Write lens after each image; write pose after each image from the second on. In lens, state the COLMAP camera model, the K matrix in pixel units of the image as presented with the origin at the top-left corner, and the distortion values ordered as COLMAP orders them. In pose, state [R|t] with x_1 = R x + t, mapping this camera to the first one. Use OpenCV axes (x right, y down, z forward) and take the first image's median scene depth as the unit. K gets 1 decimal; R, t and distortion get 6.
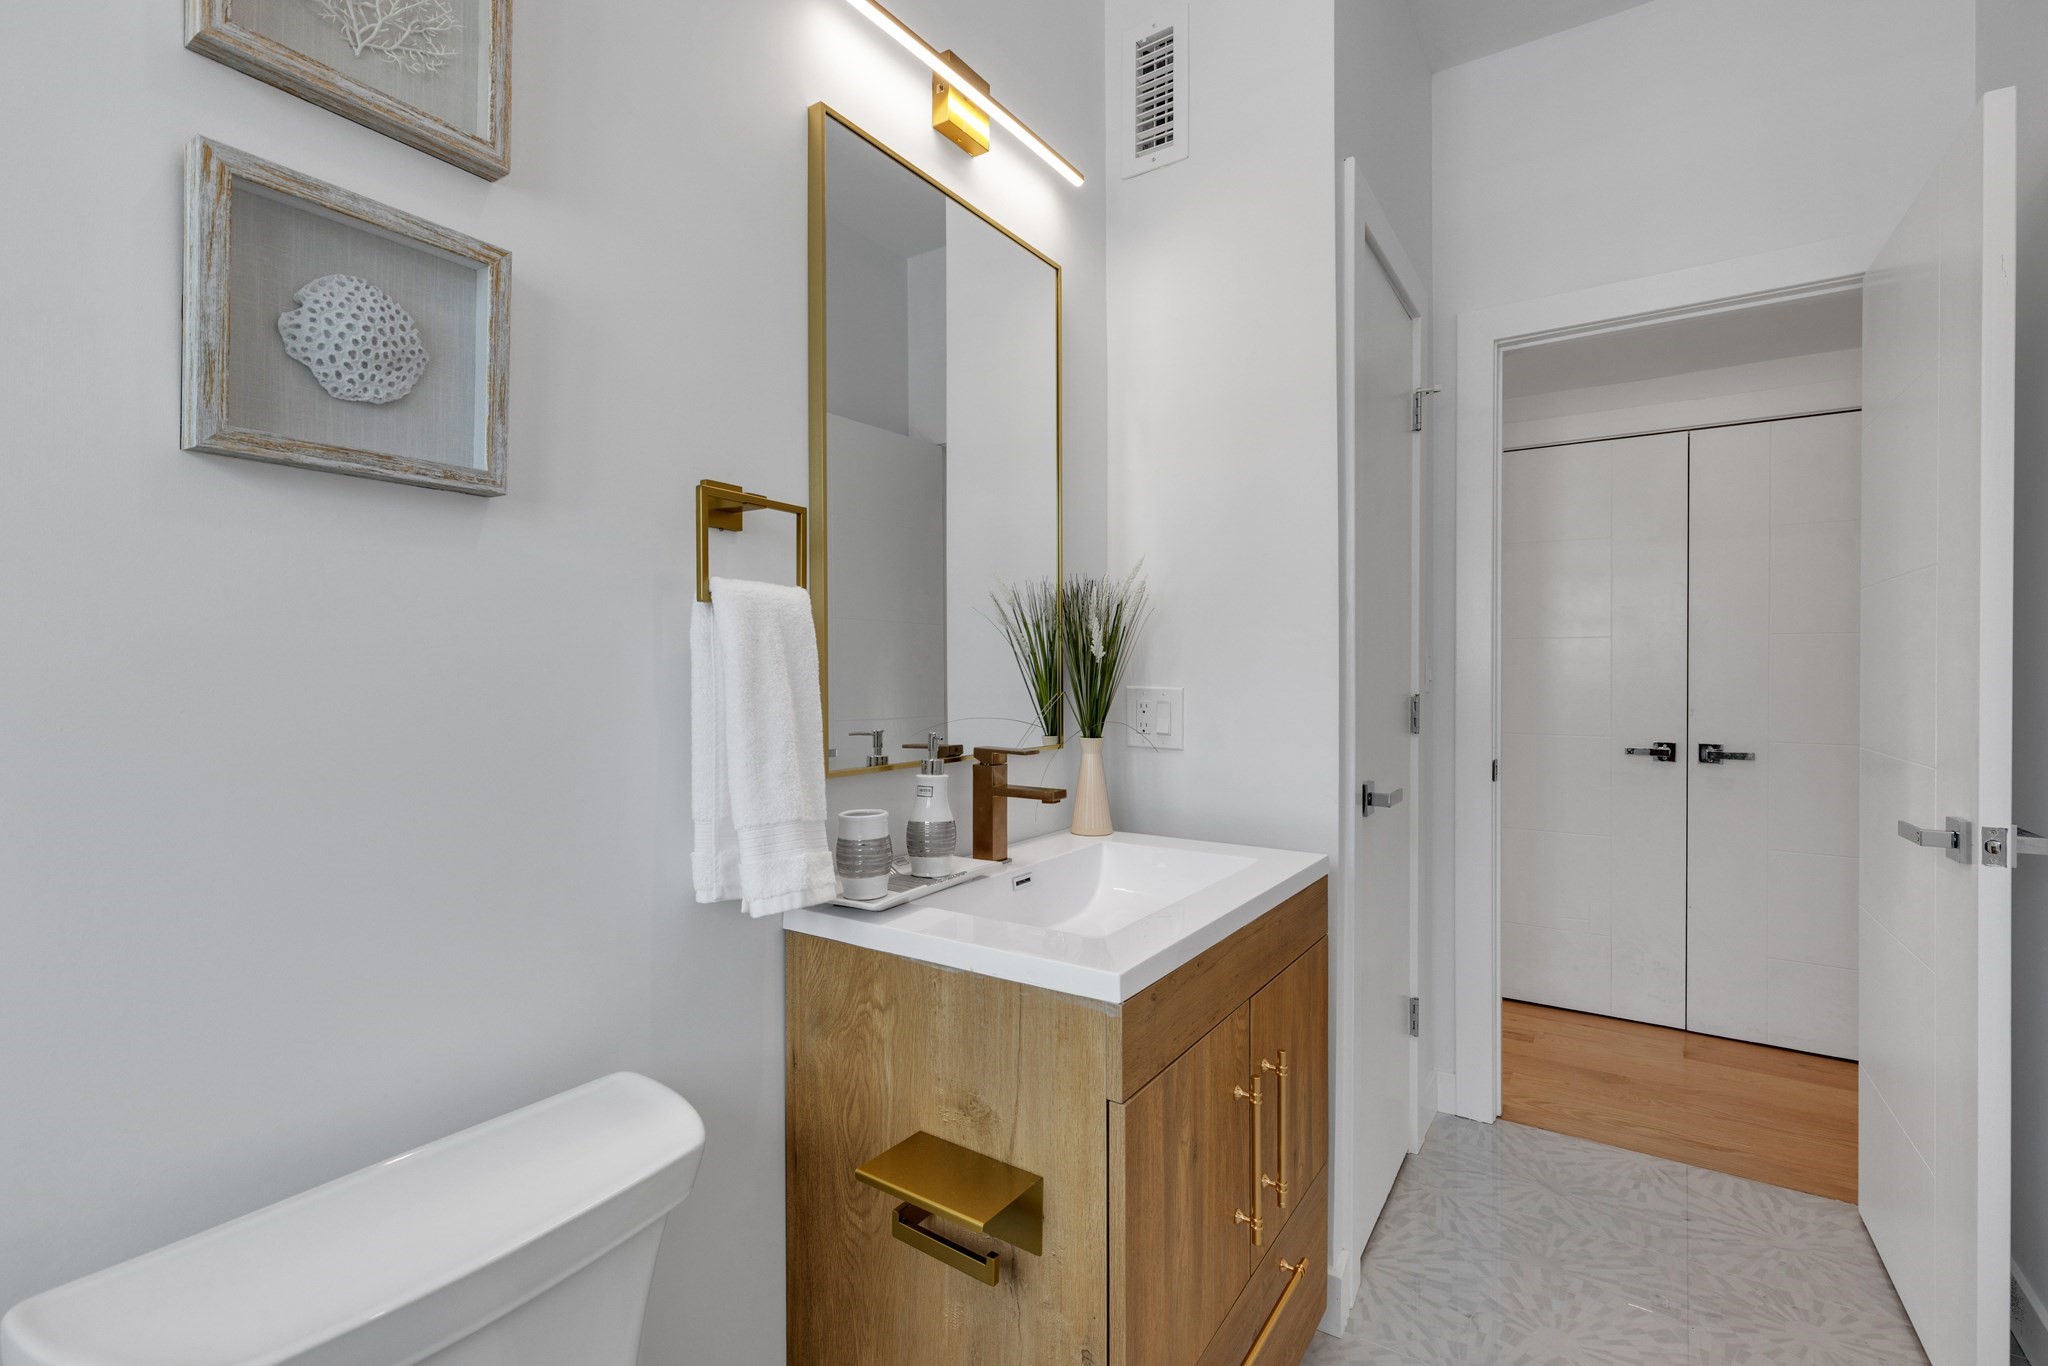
lens RADIAL K [[942.8, 0, 1026.3], [0, 942.8, 679.1], [0, 0, 1]] dist [0.001634, 0.000127]
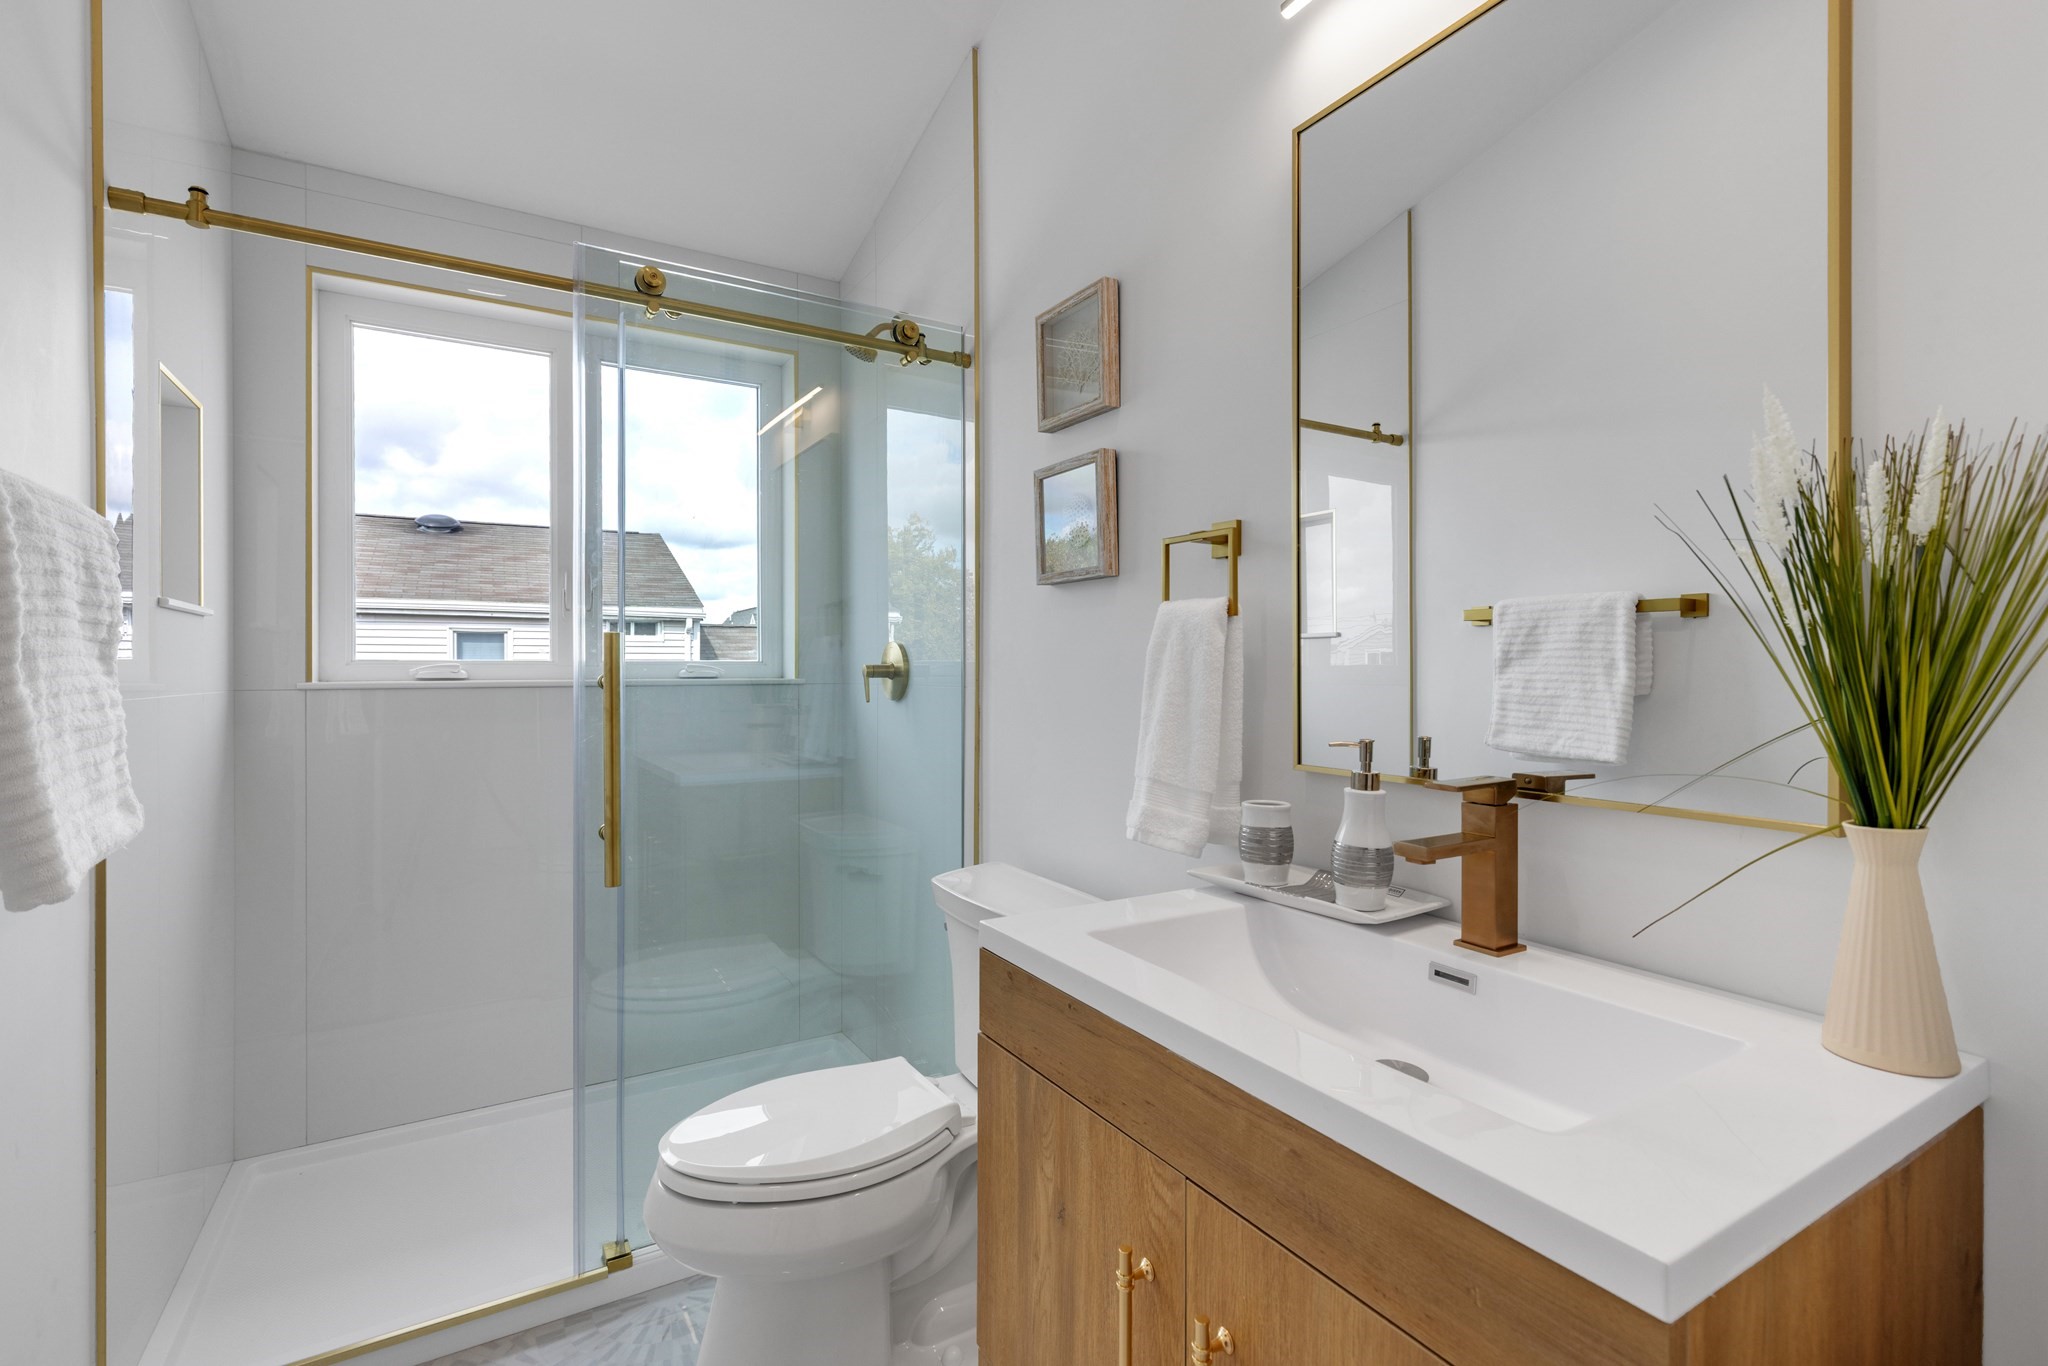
lens RADIAL K [[942.8, 0, 1026.3], [0, 942.8, 679.1], [0, 0, 1]] dist [0.001634, 0.000127]
pose [[-0.435346, 0.006089, -0.900243, 0.889126], [-0.008196, 0.999909, 0.010727, -0.003356], [0.900226, 0.012048, -0.435256, 1.221427]]
